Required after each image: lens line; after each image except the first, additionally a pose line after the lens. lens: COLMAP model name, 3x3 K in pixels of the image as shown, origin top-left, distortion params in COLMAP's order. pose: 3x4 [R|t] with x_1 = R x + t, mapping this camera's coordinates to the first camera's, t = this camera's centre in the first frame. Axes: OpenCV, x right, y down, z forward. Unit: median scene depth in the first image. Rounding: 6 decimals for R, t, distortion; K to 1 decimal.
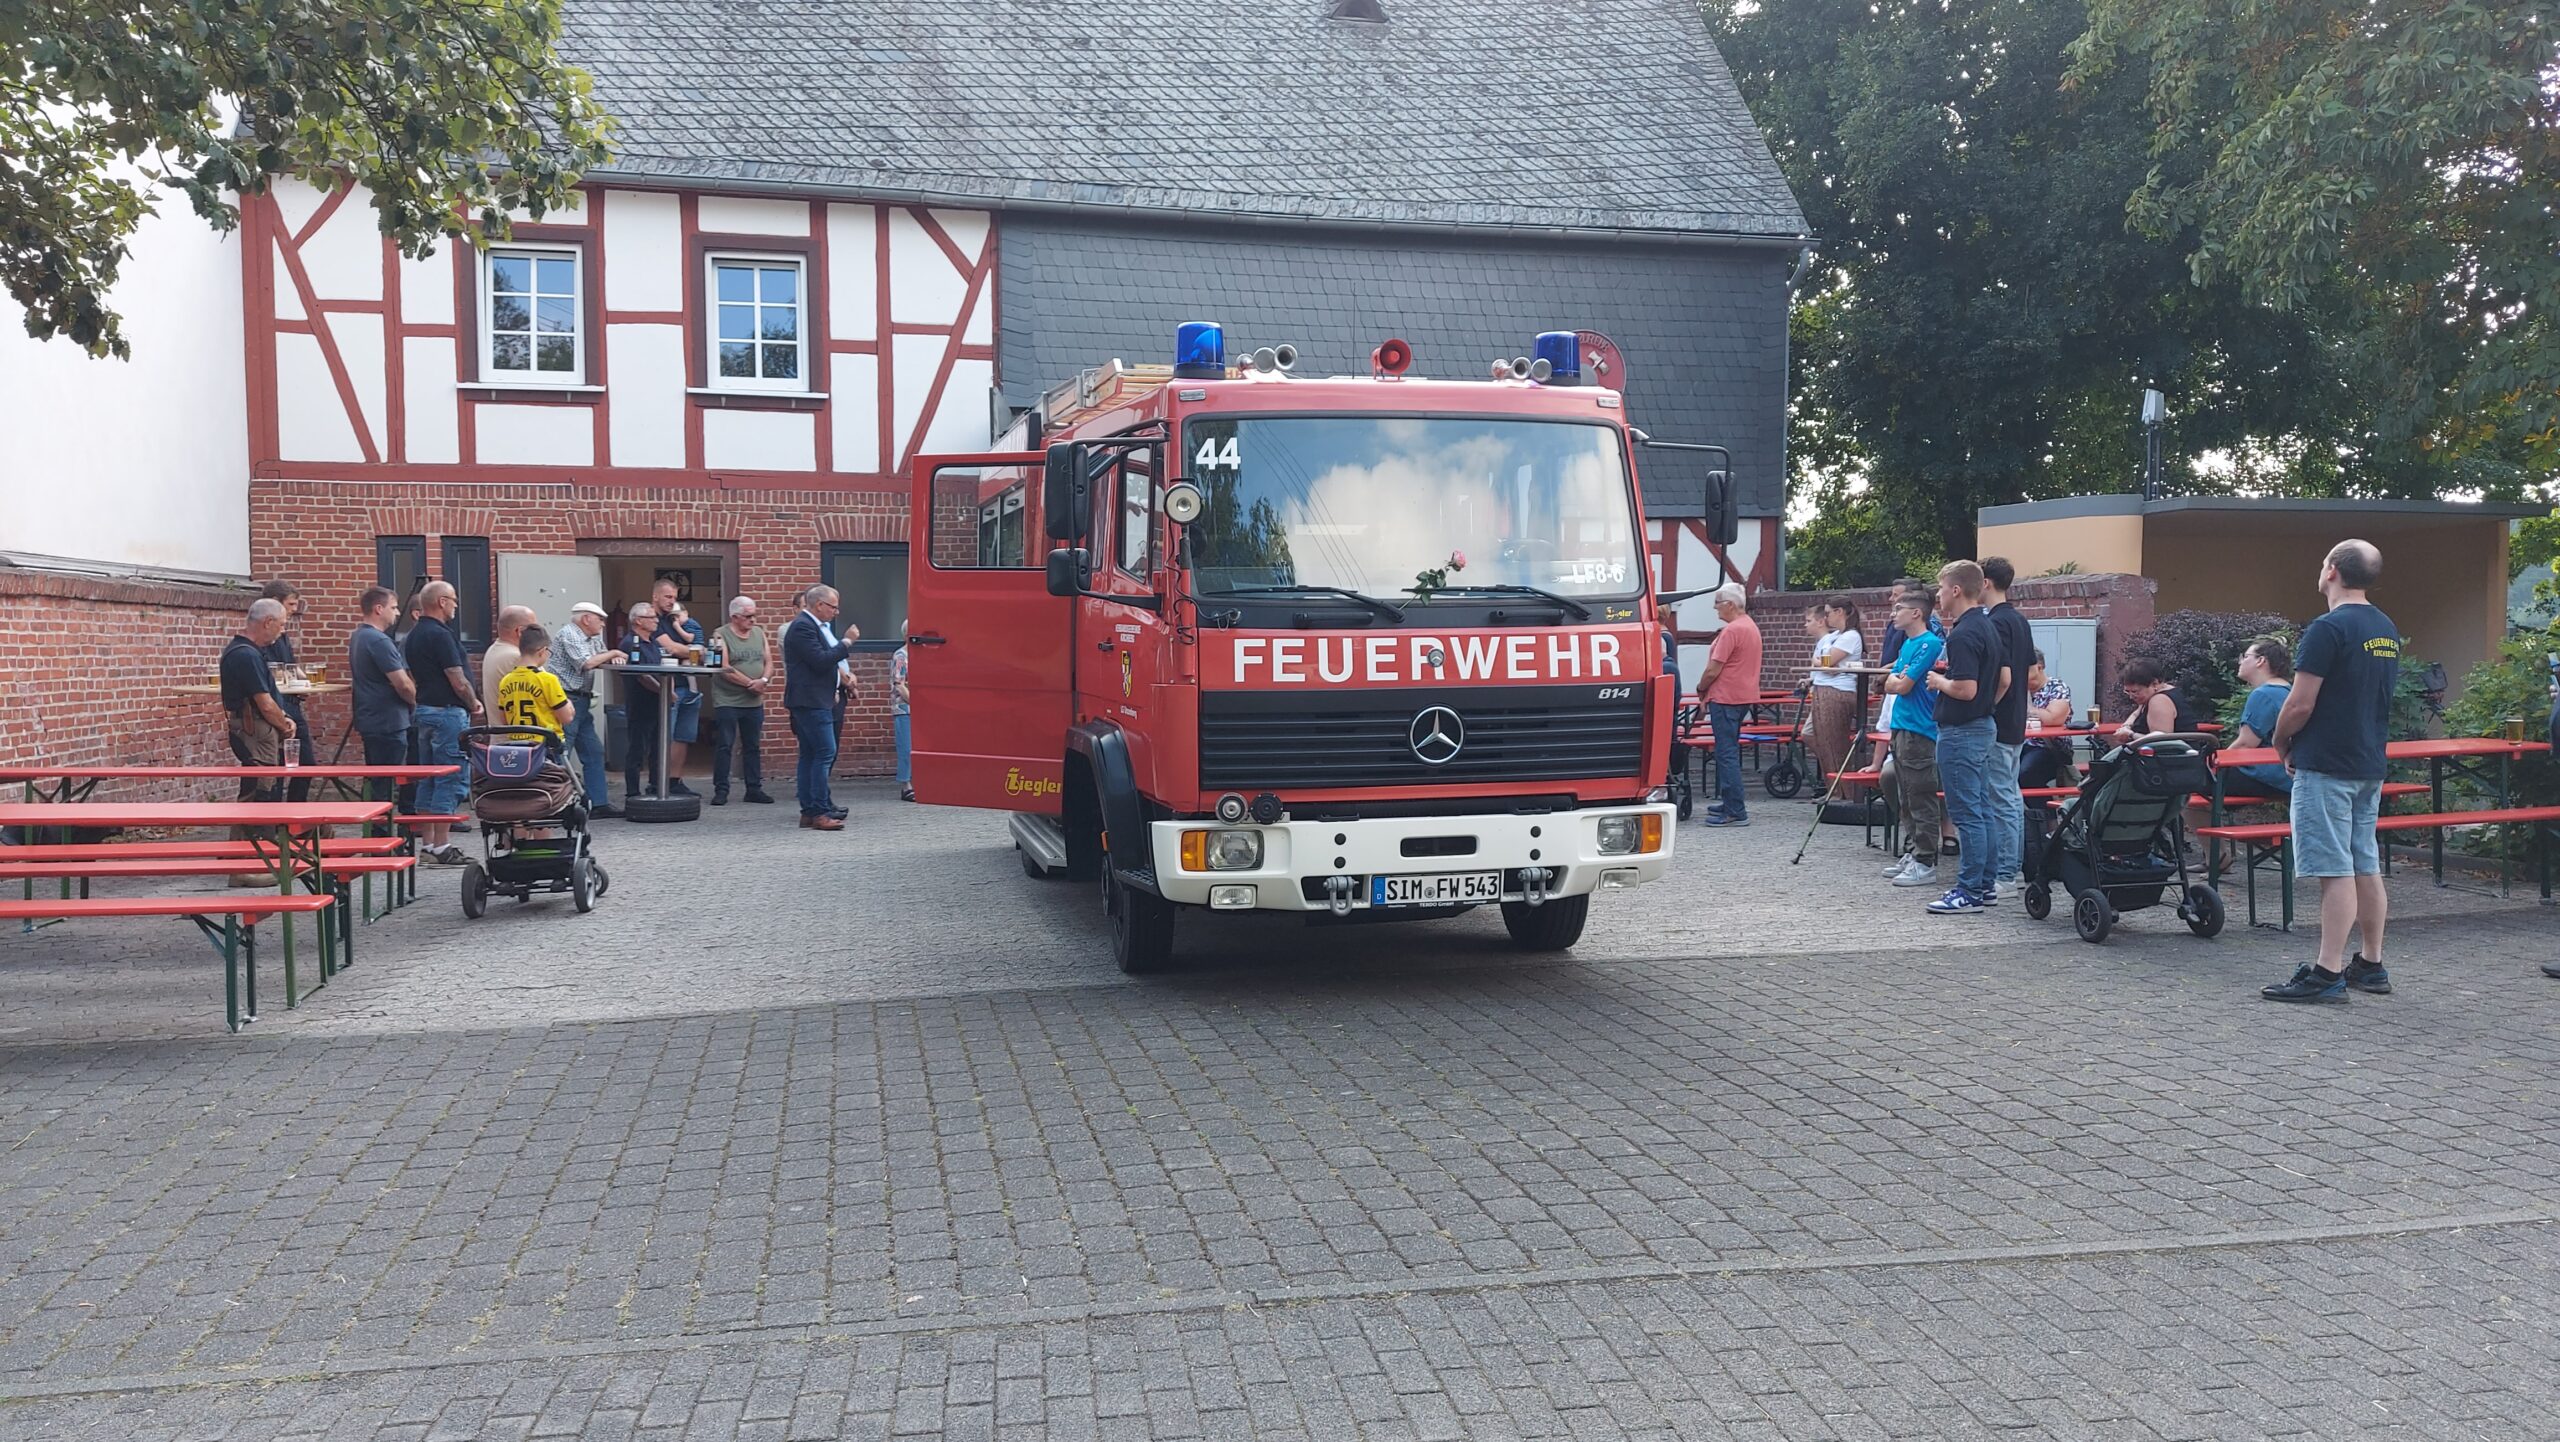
lens RADIAL K [[1852.5, 0, 1263.0], [0, 1852.5, 718.3], [0, 0, 1]] dist [0.106149, -0.113541]
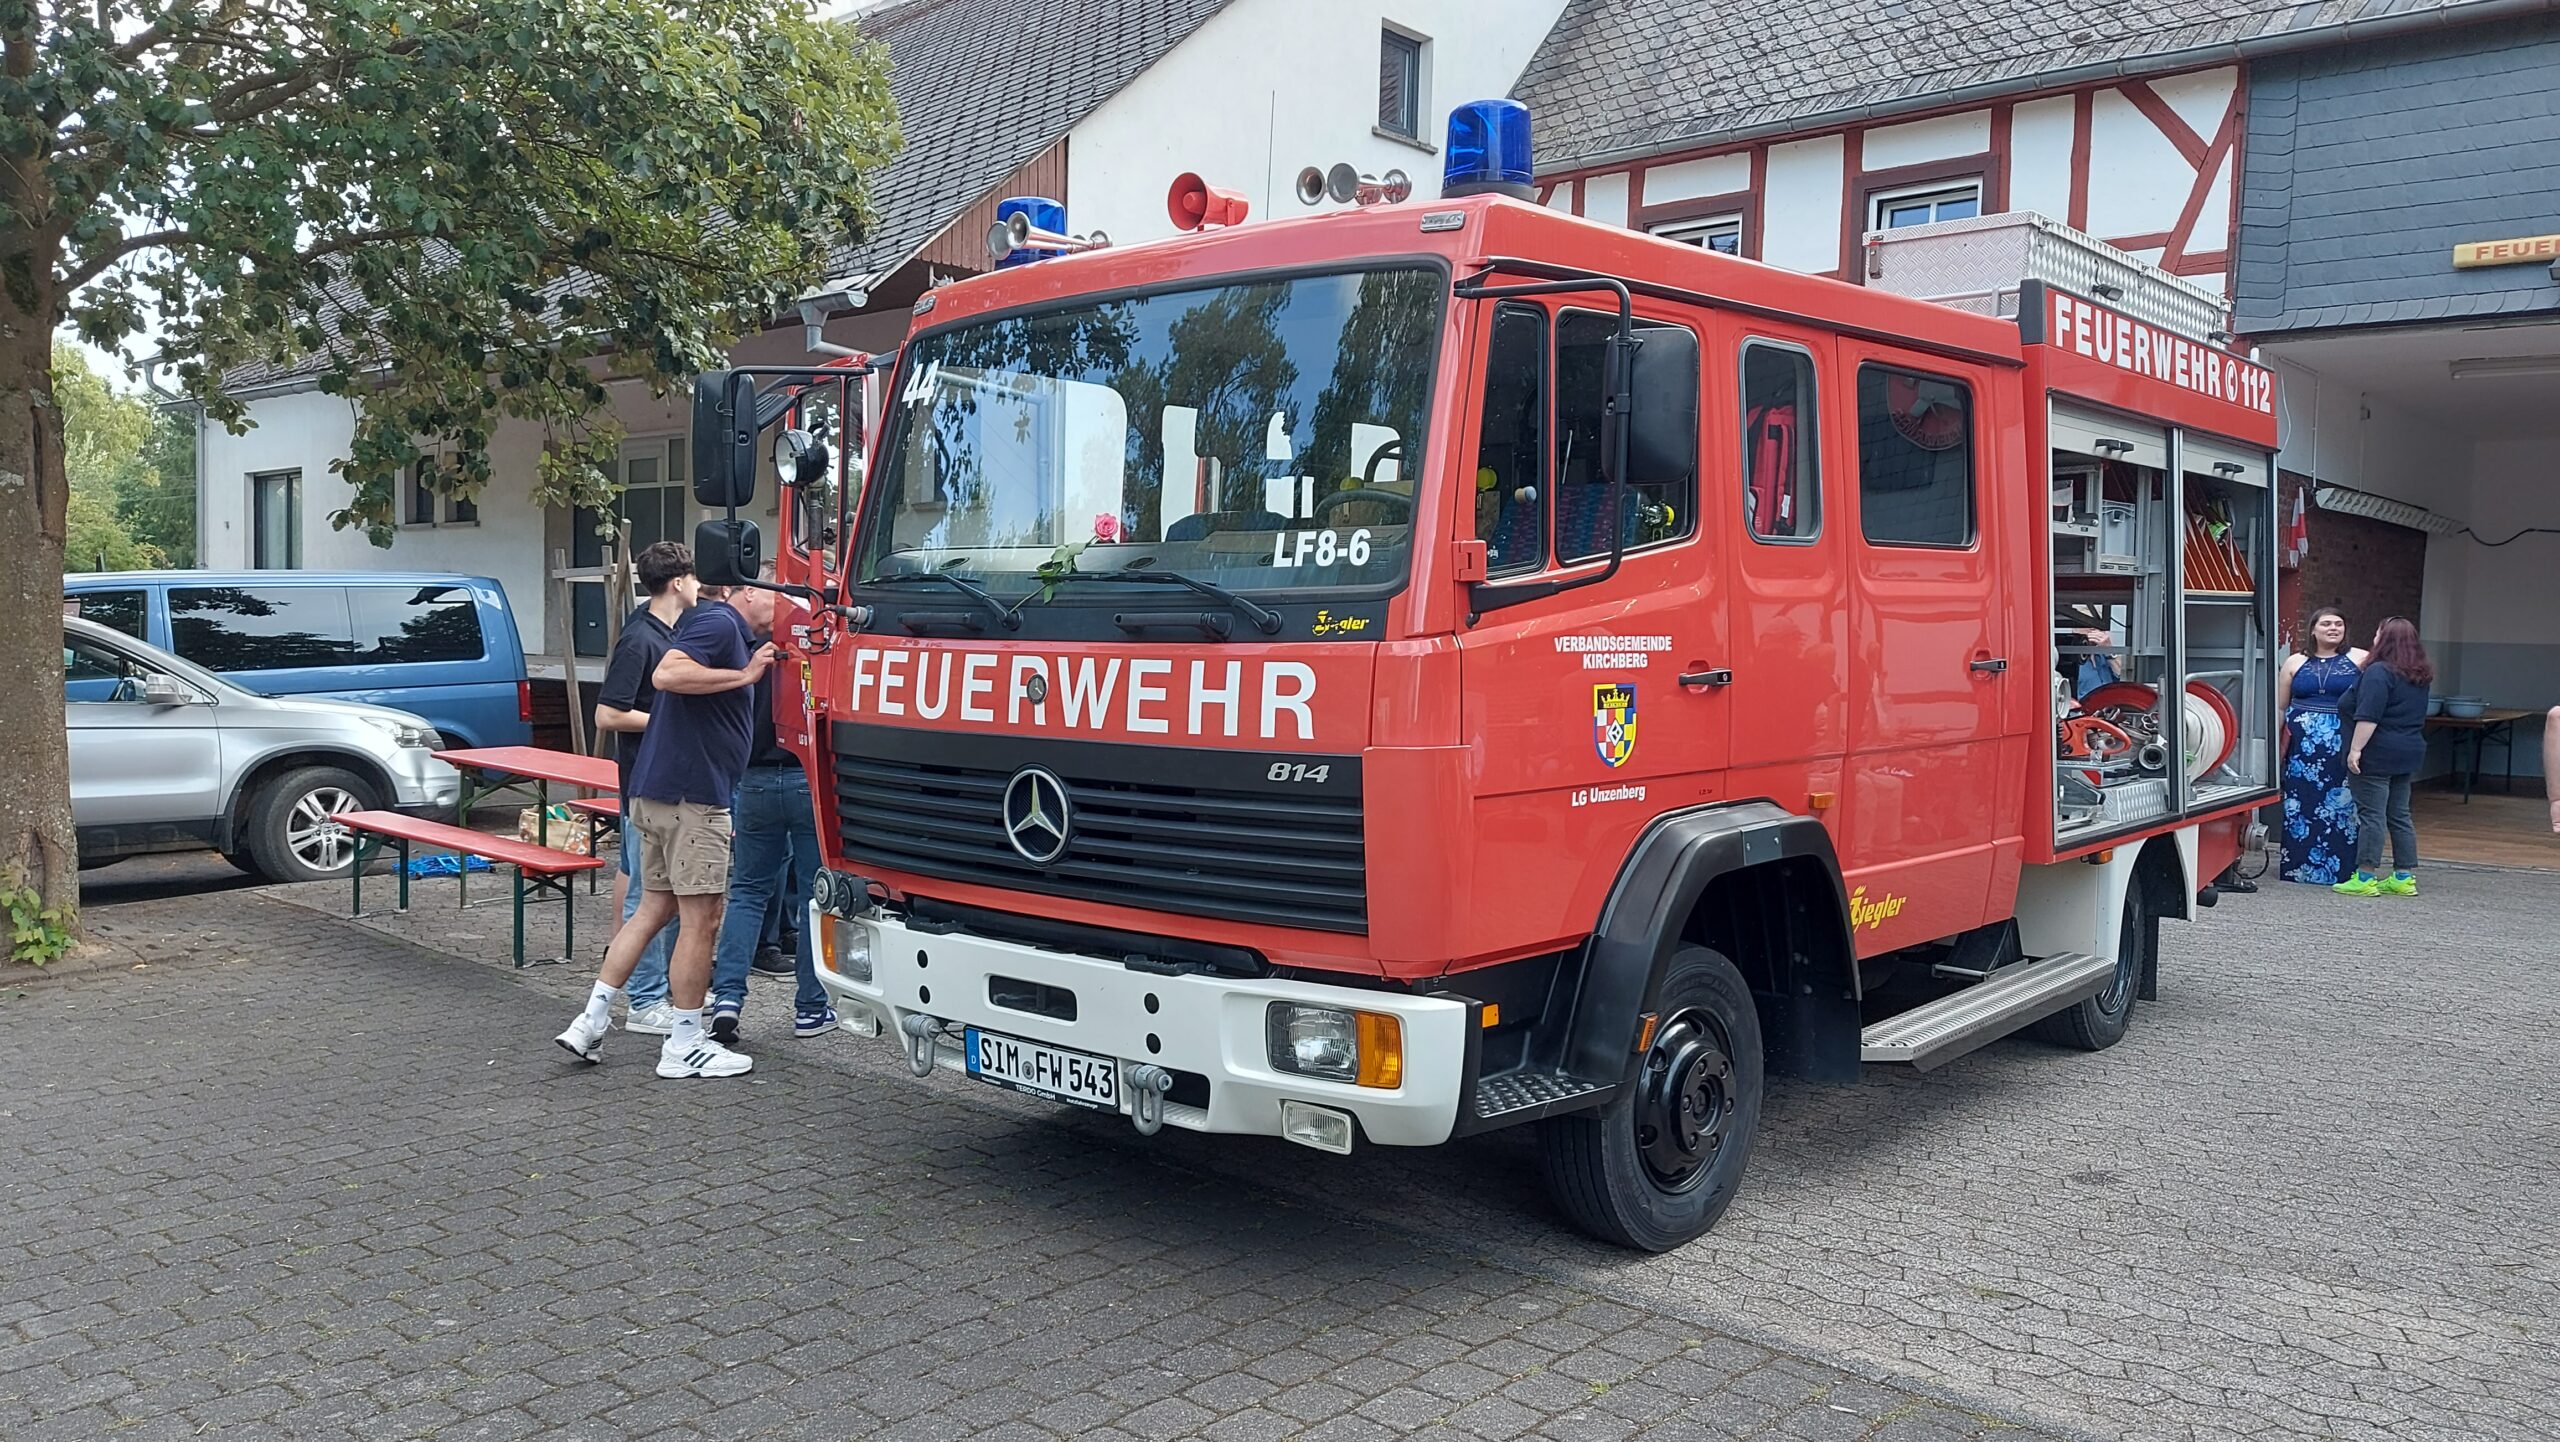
lens RADIAL K [[1875.5, 0, 1250.3], [0, 1875.5, 695.7], [0, 0, 1]] dist [0.092777, -0.113666]
pose [[0.563104, 0.047784, -0.825003, 0.269673], [-0.060887, 0.998012, 0.016246, -0.018783], [0.824140, 0.041084, 0.564894, 0.295527]]
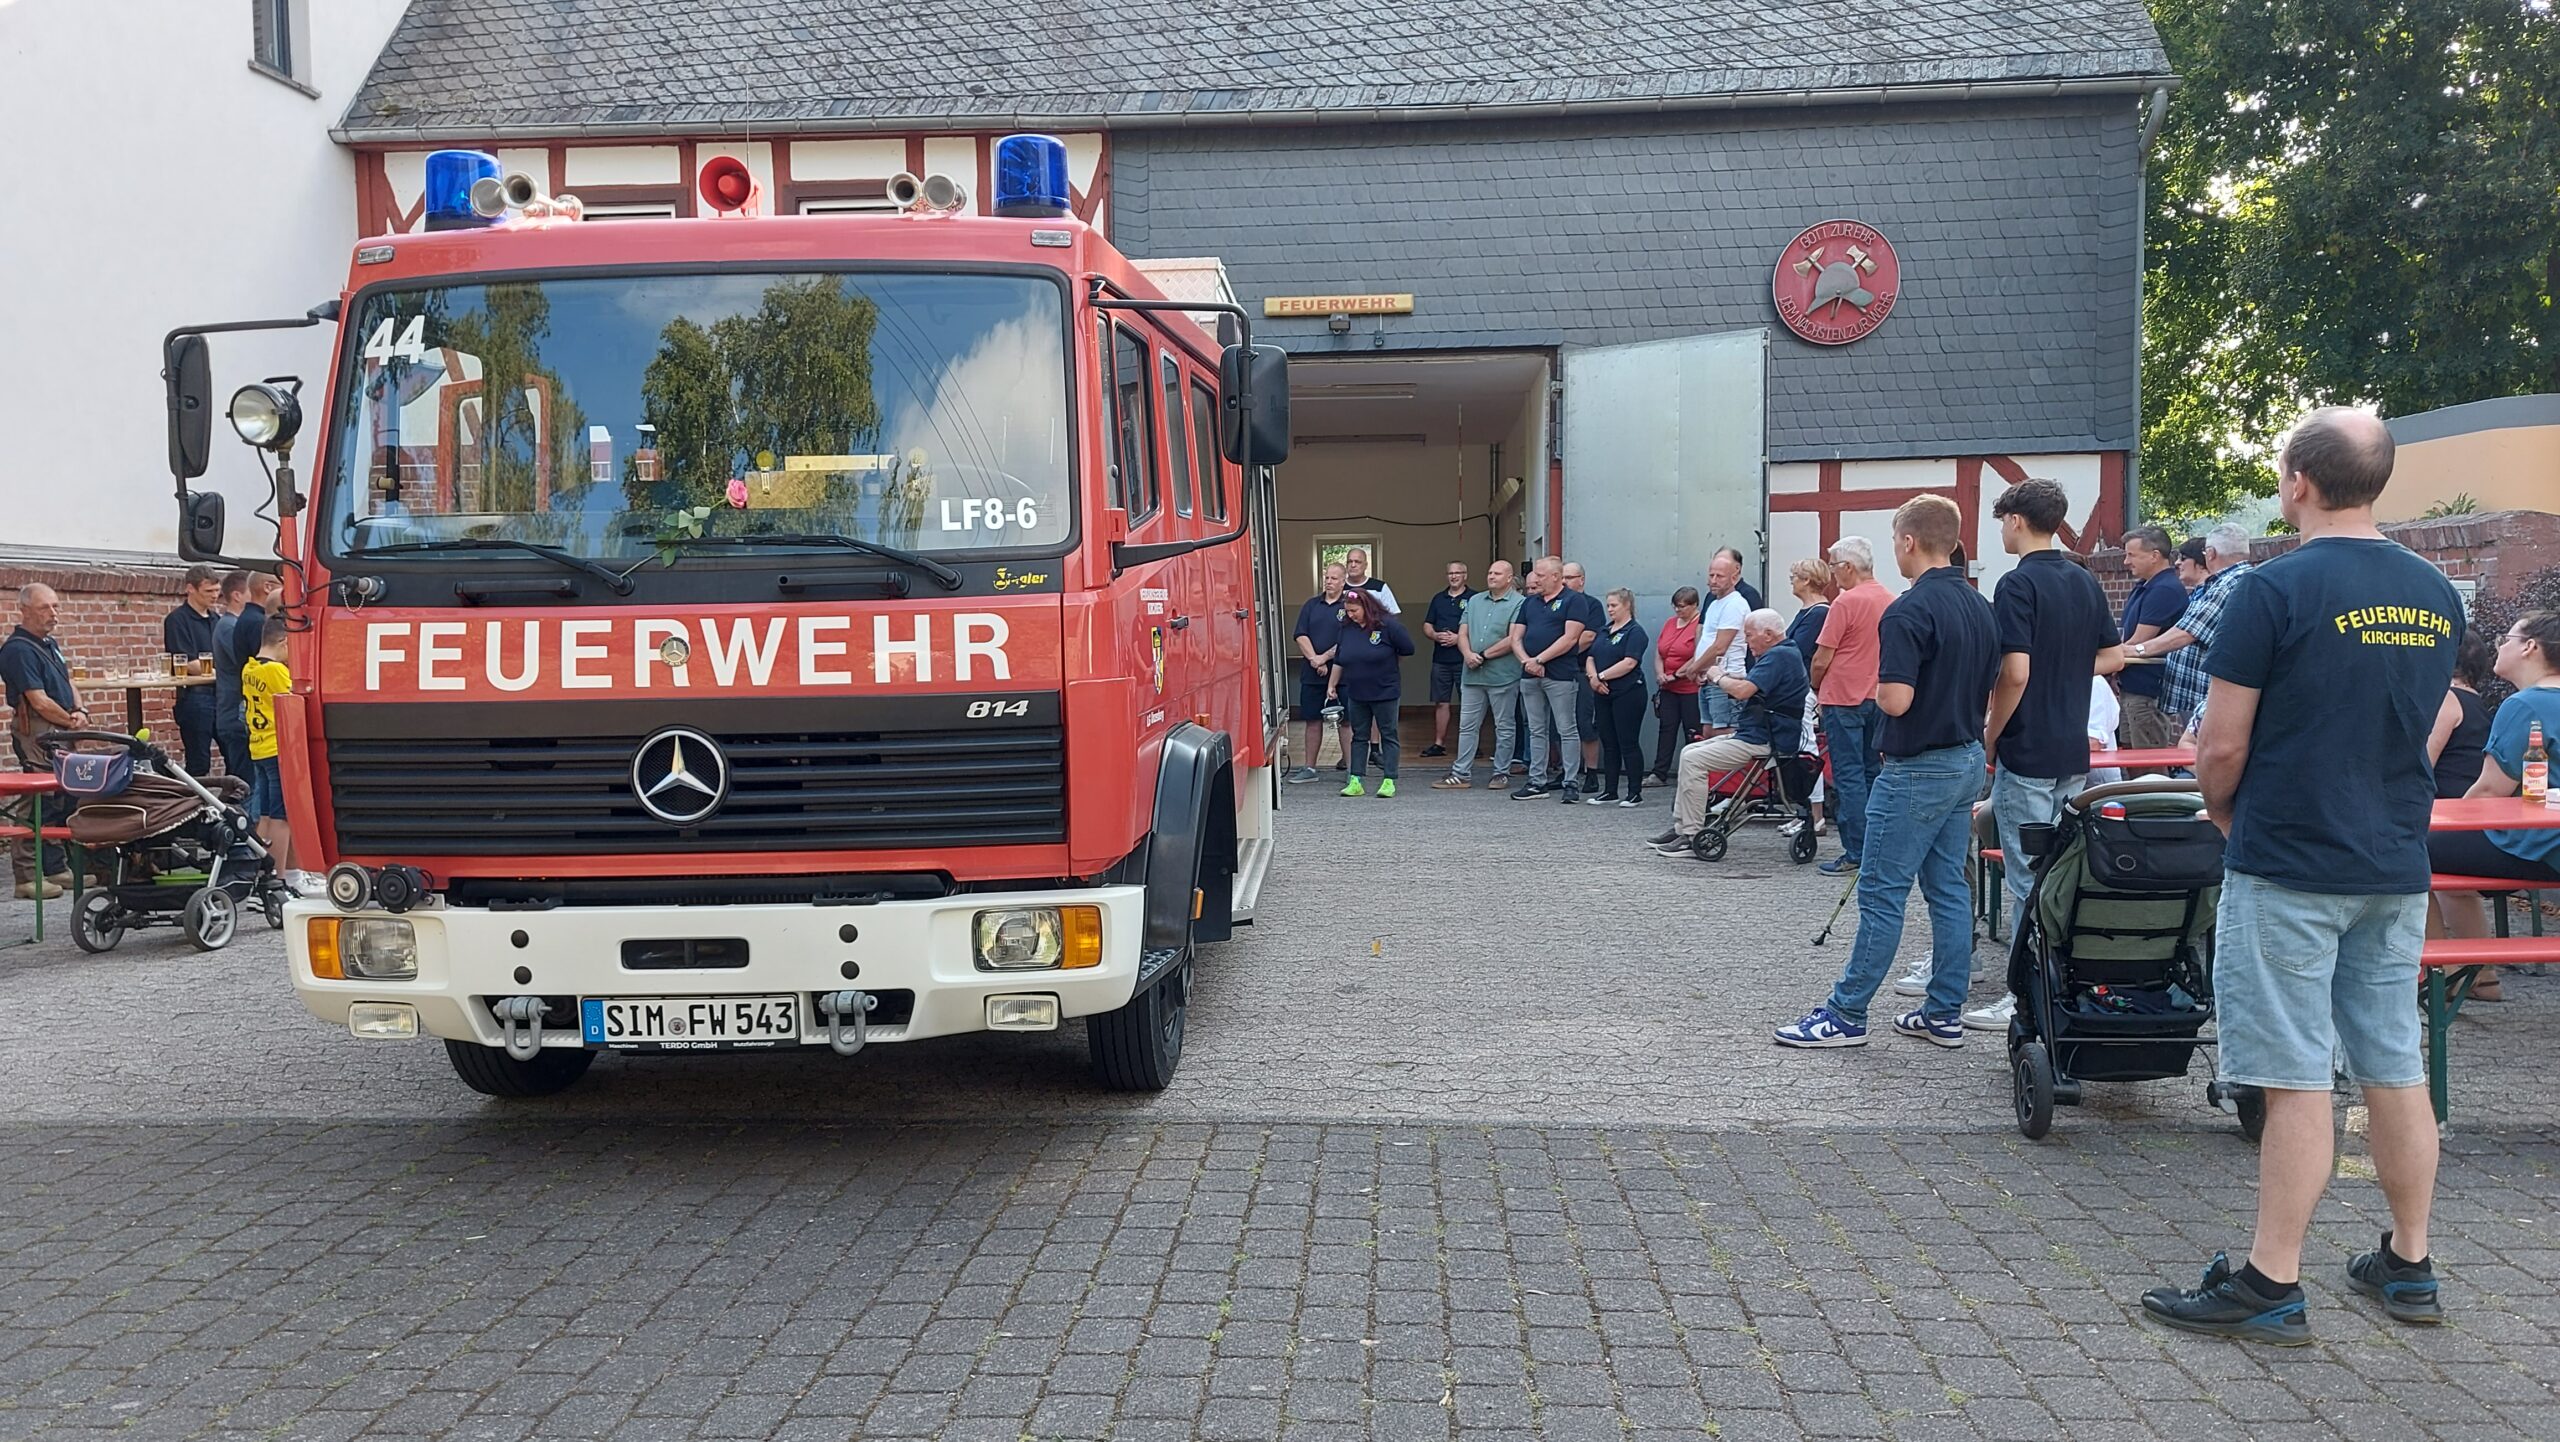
lens RADIAL K [[1856.5, 0, 1244.2], [0, 1856.5, 708.3], [0, 0, 1]] dist [0.097713, -0.123926]
pose [[0.952467, 0.006879, -0.304563, 0.195998], [-0.004986, 0.999963, 0.006993, -0.007985], [0.304600, -0.005142, 0.952466, 0.190689]]
